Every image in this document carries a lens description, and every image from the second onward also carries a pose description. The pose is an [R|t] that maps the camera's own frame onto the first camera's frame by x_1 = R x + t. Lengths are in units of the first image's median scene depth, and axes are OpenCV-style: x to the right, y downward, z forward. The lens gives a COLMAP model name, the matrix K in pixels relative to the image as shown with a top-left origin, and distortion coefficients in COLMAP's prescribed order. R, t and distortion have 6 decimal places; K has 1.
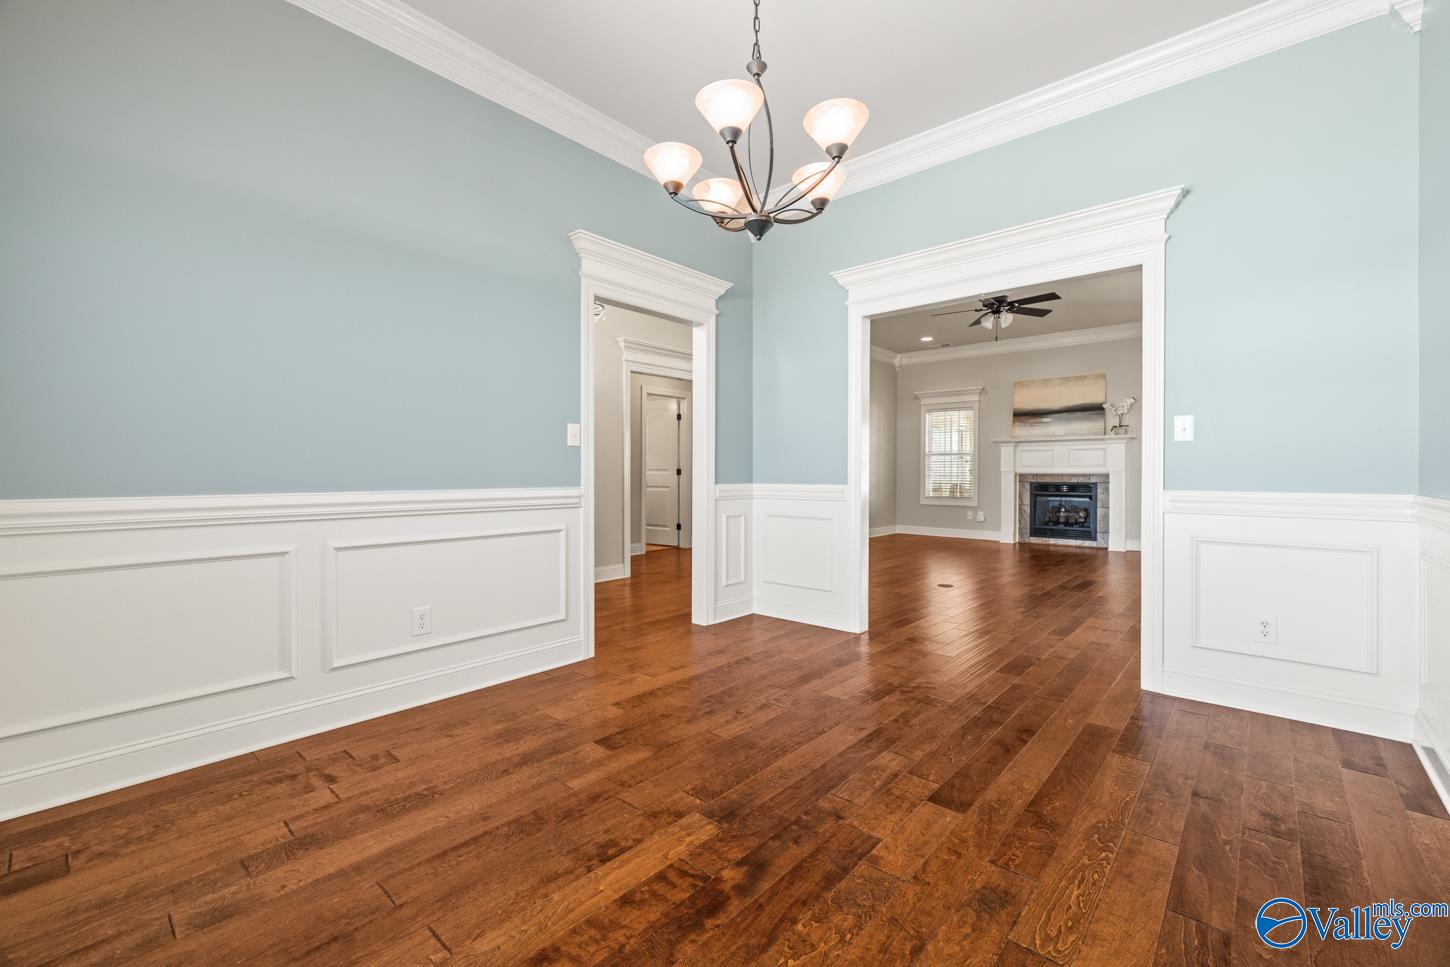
lens RADIAL K [[609.2, 0, 733.4], [0, 609.2, 469.3], [0, 0, 1]] dist [0.001045, -0.000381]
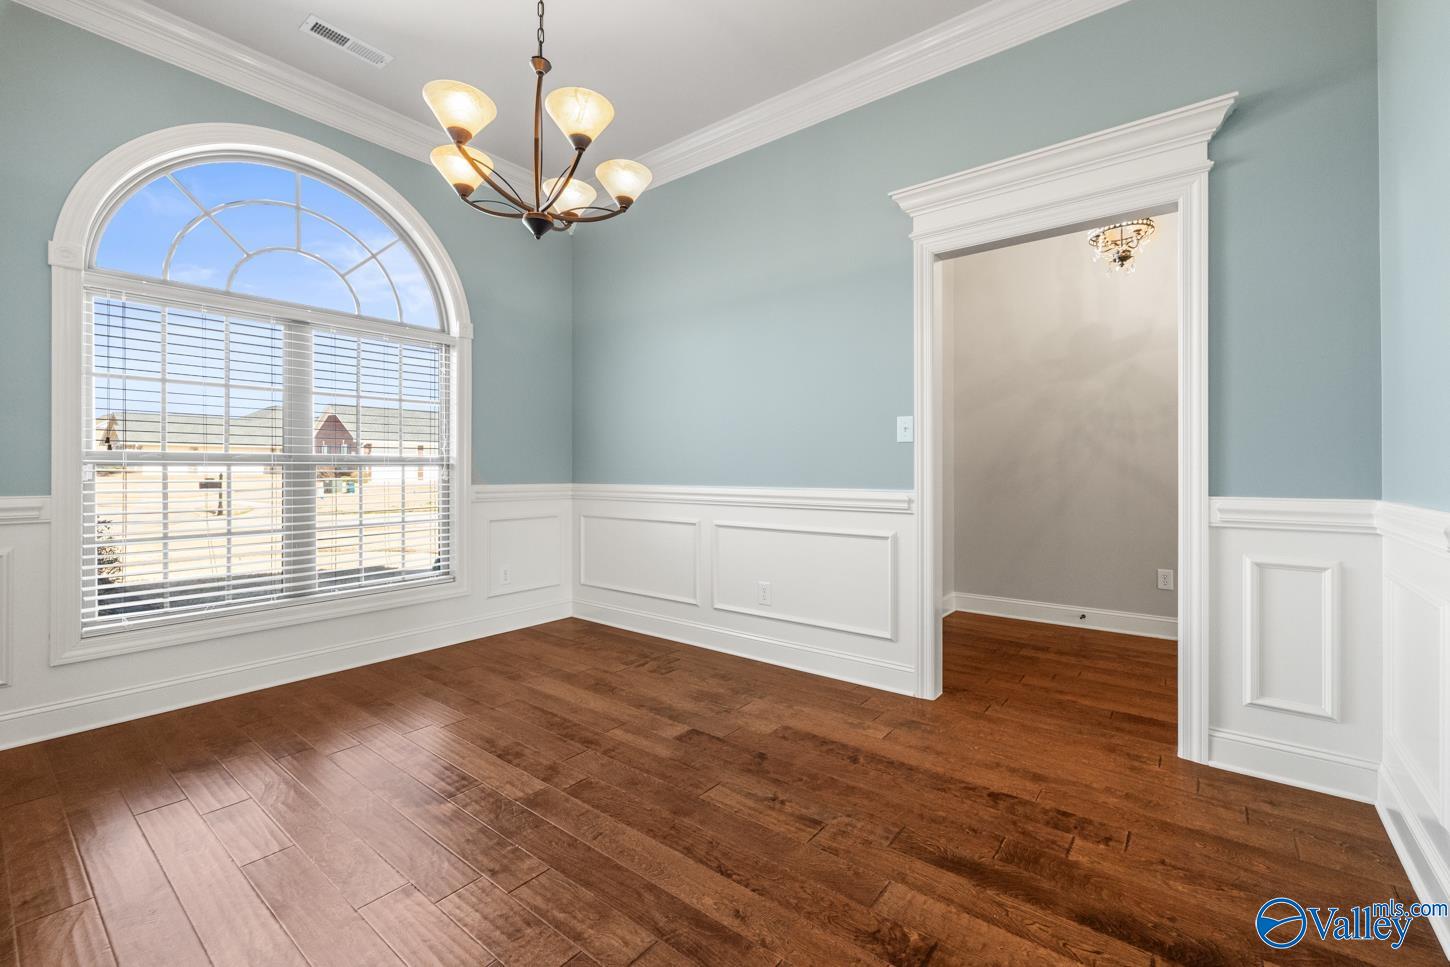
lens RADIAL K [[613.2, 0, 729.1], [0, 613.2, 458.9], [0, 0, 1]] dist [-0.001831, -0.000638]
pose [[0.054052, -0.015900, -0.998412, 0.807167], [0.004408, 0.999867, -0.015685, -0.002257], [0.998528, -0.003553, 0.054115, 0.967406]]
